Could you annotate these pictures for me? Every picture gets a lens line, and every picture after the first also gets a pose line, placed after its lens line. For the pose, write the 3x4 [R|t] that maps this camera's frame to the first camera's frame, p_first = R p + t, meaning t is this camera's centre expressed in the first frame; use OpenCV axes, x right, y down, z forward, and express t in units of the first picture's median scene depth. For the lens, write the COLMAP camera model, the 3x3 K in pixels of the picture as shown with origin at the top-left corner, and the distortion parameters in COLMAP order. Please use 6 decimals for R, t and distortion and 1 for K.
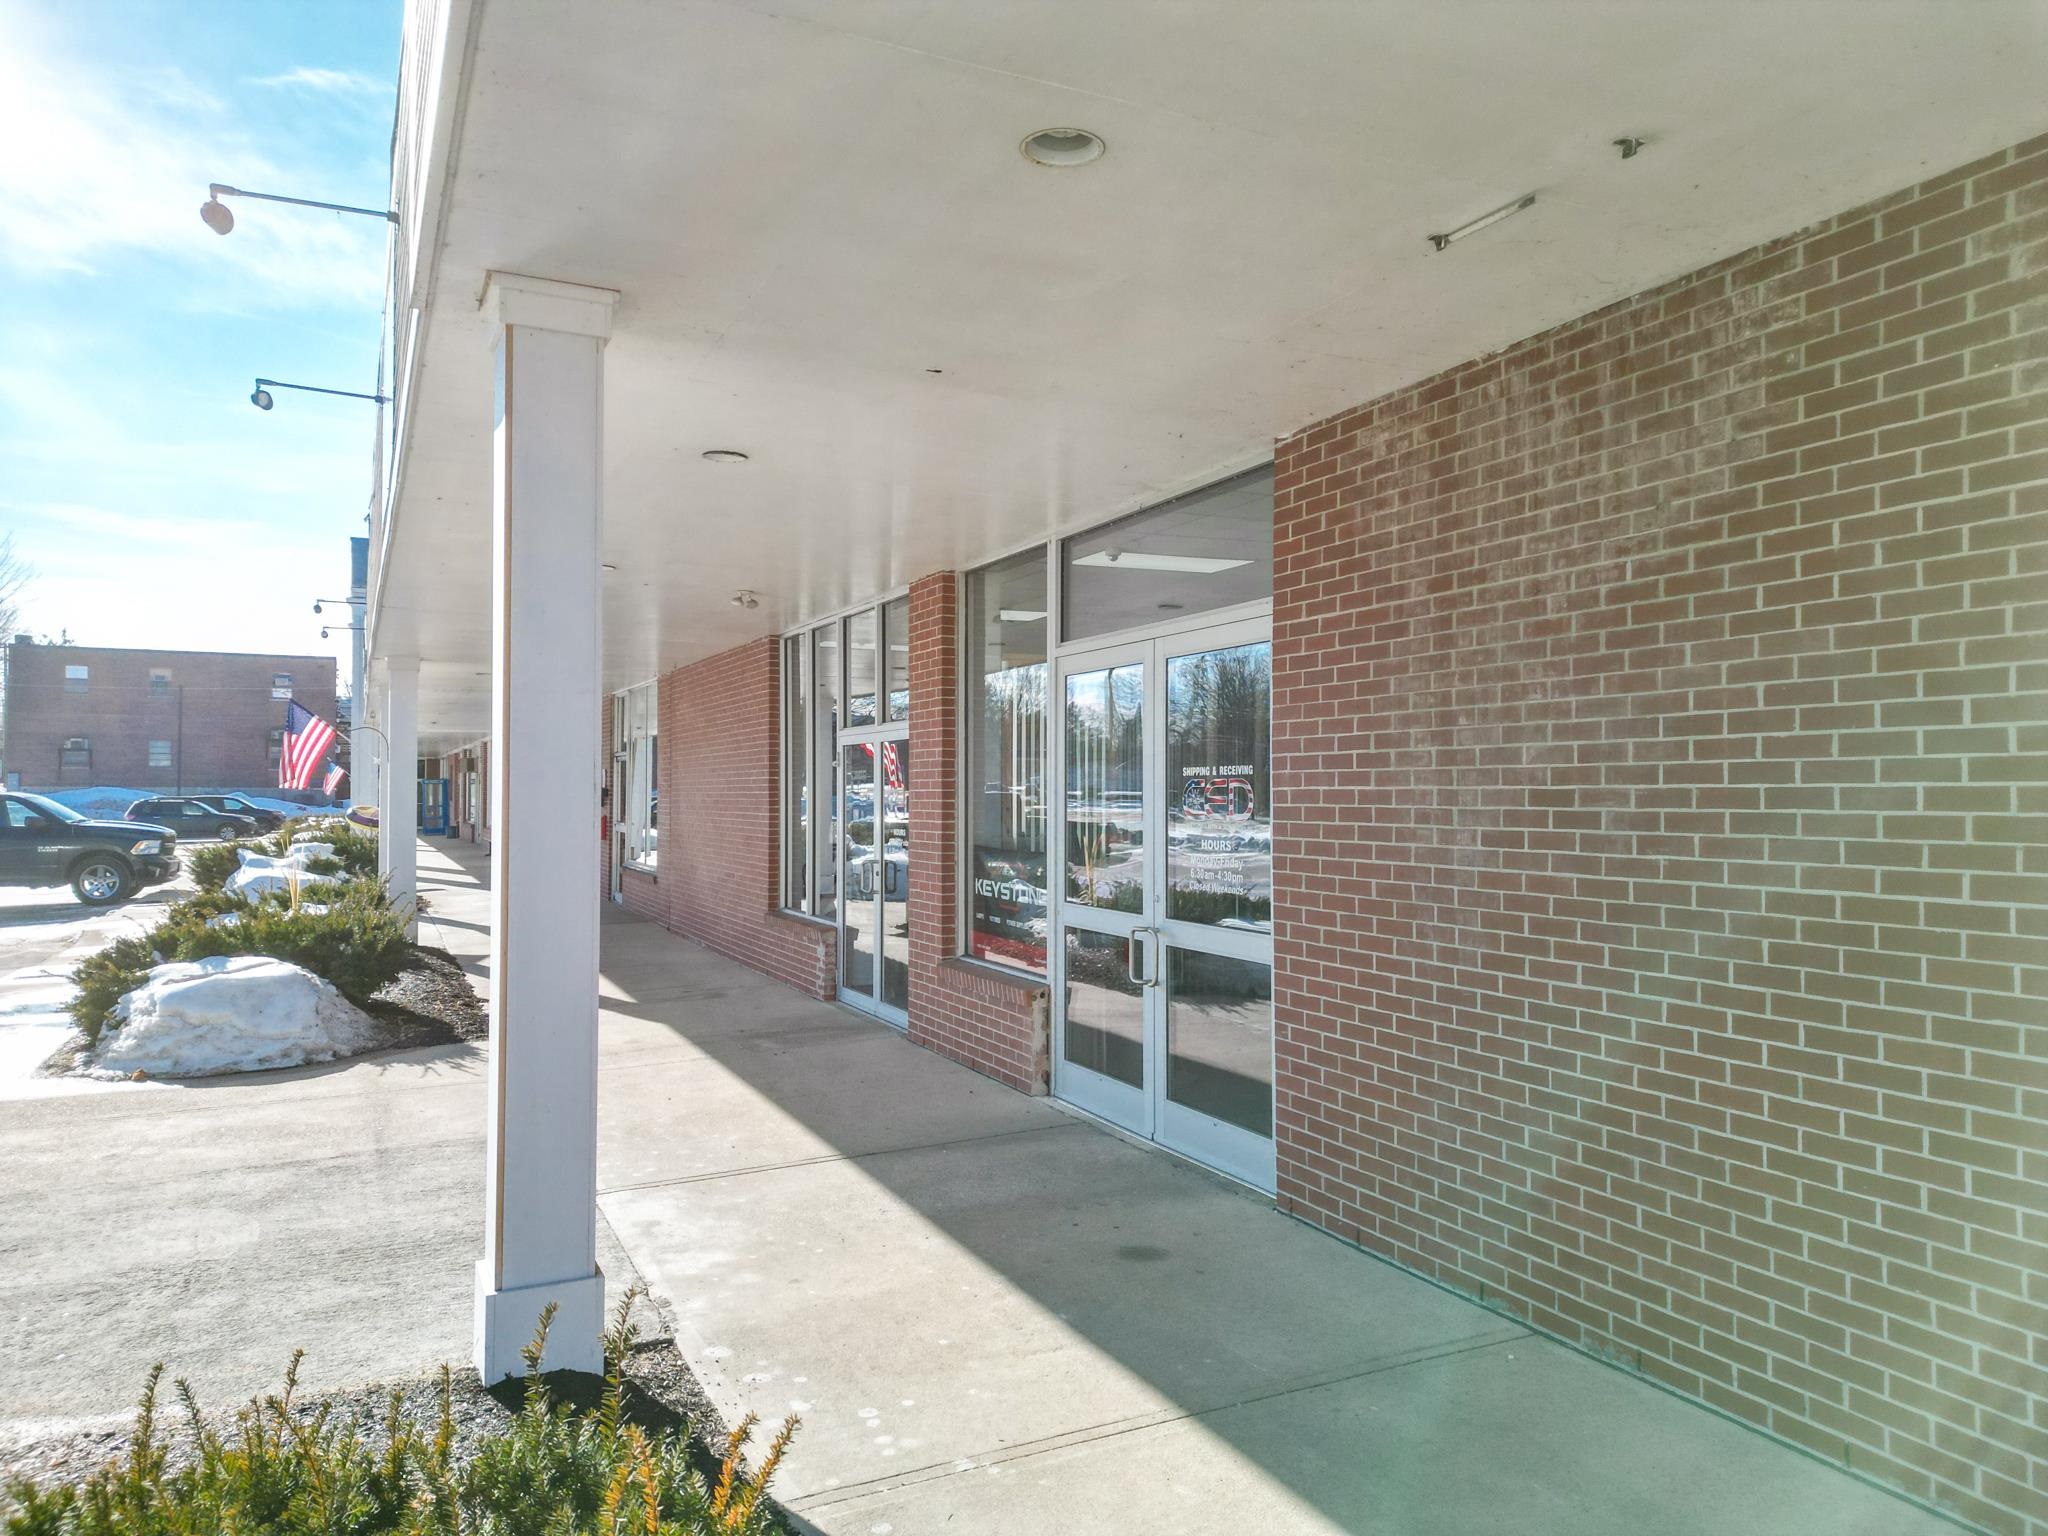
lens RADIAL K [[1443.7, 0, 1019.5], [0, 1443.7, 766.0], [0, 0, 1]] dist [0.078708, -0.066567]
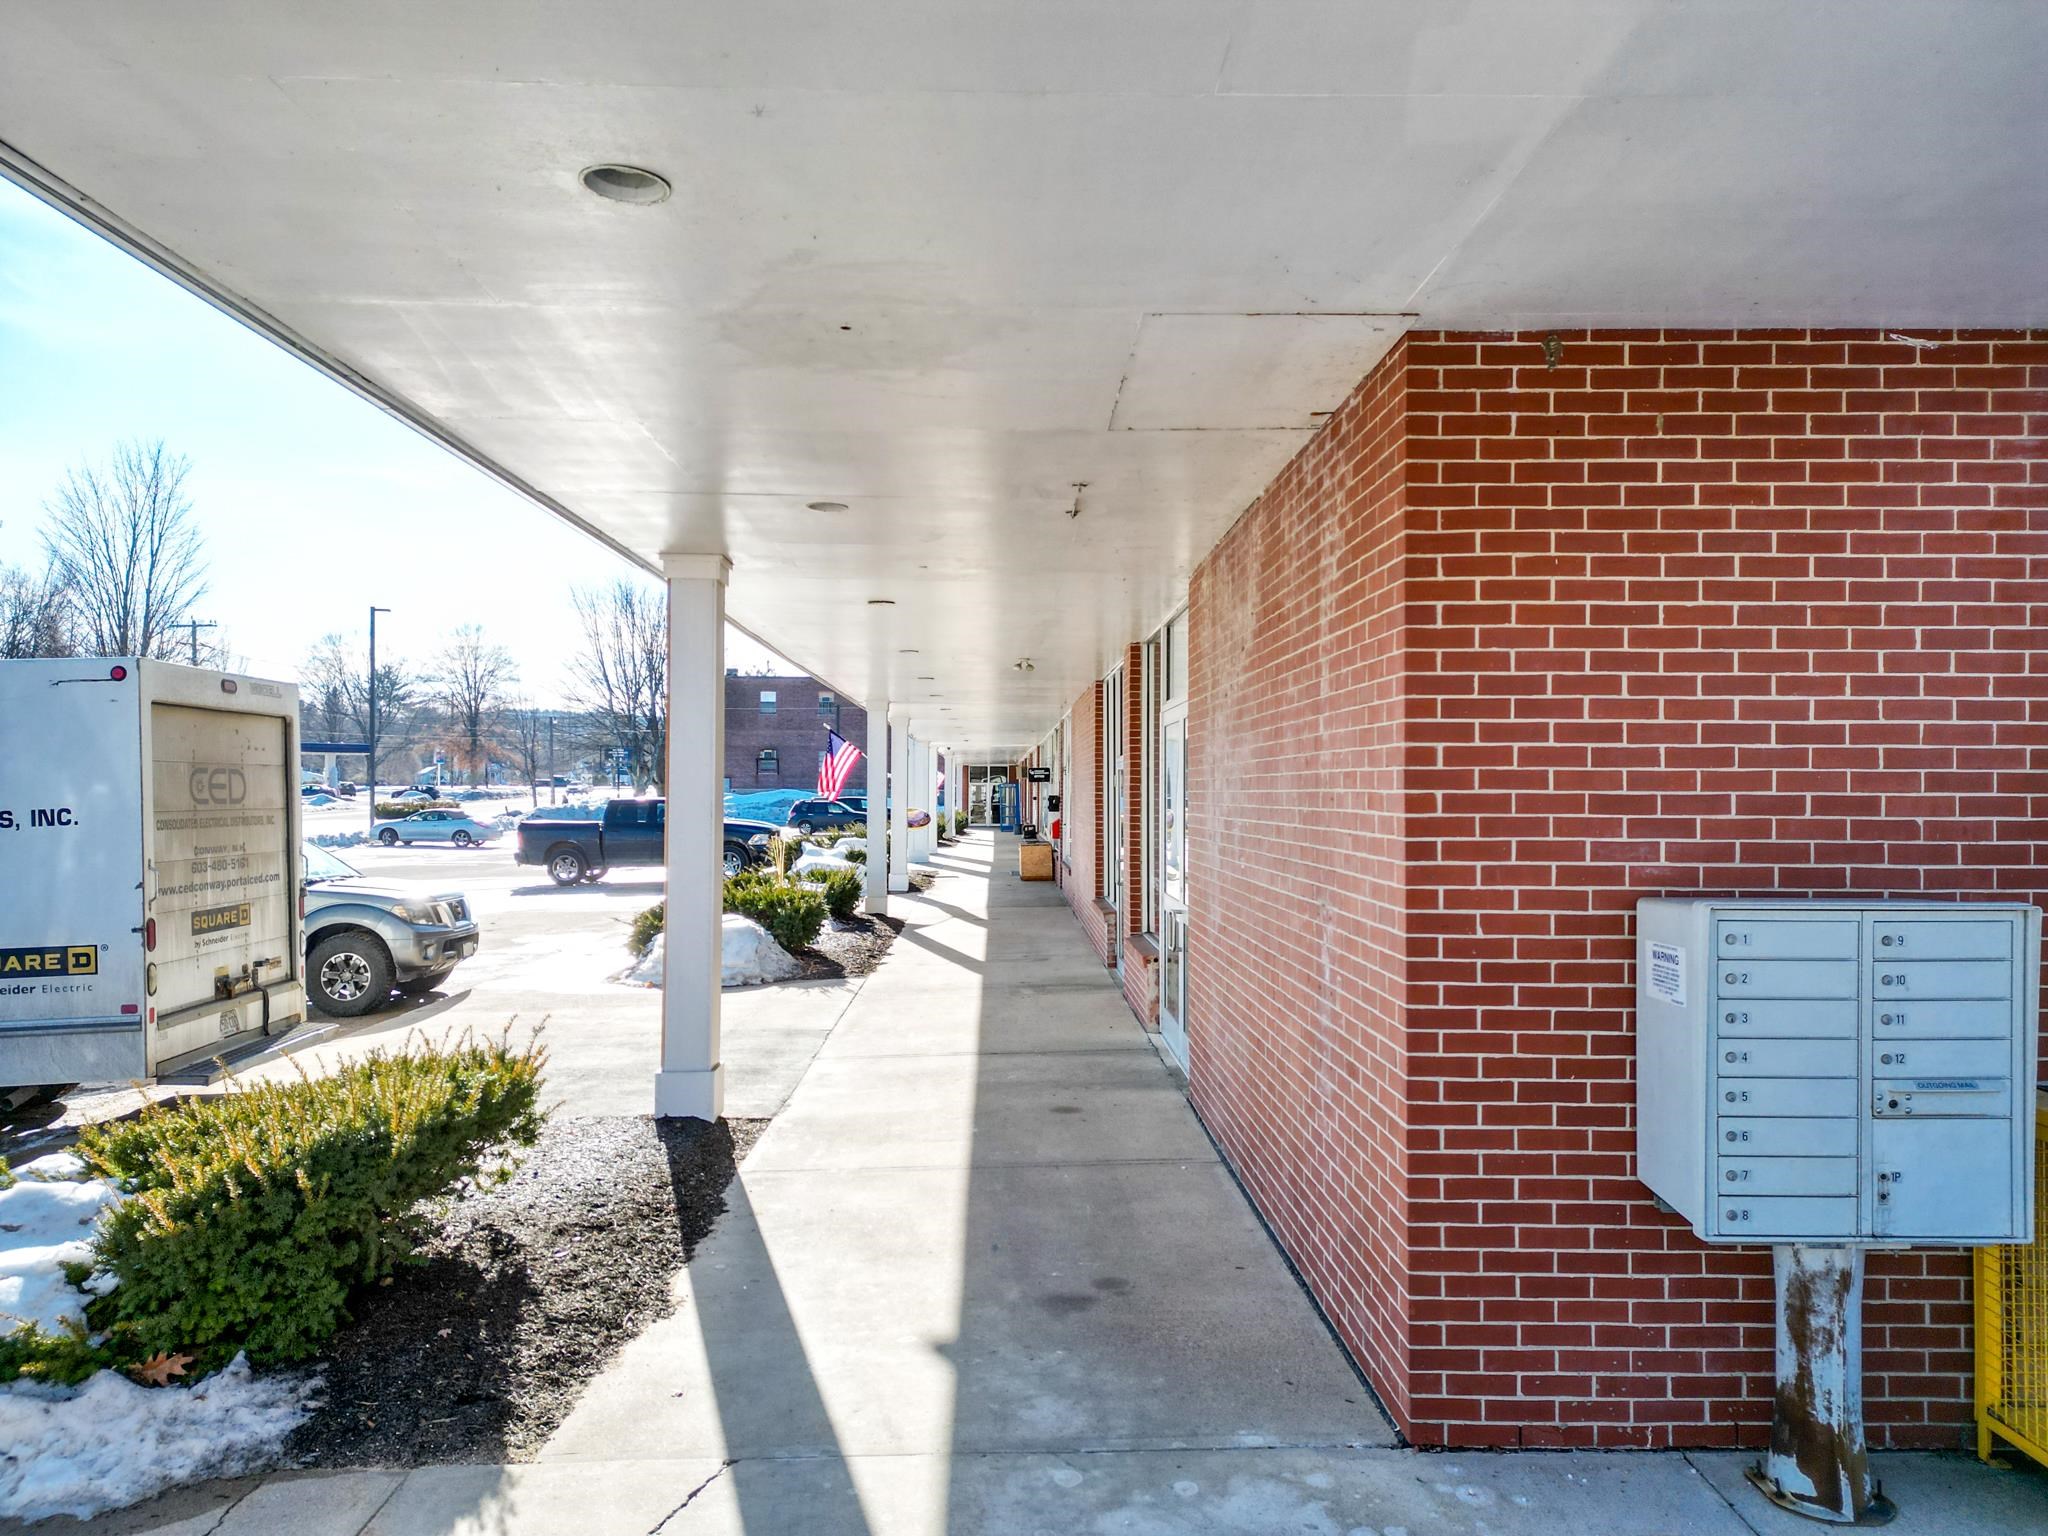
lens RADIAL K [[1443.7, 0, 1031.9], [0, 1443.7, 777.6], [0, 0, 1]] dist [0.078708, -0.066567]
pose [[0.917909, -0.001871, -0.396787, 0.345931], [0.004943, 0.999965, 0.006720, -0.018276], [0.396761, -0.008130, 0.917886, -0.233461]]
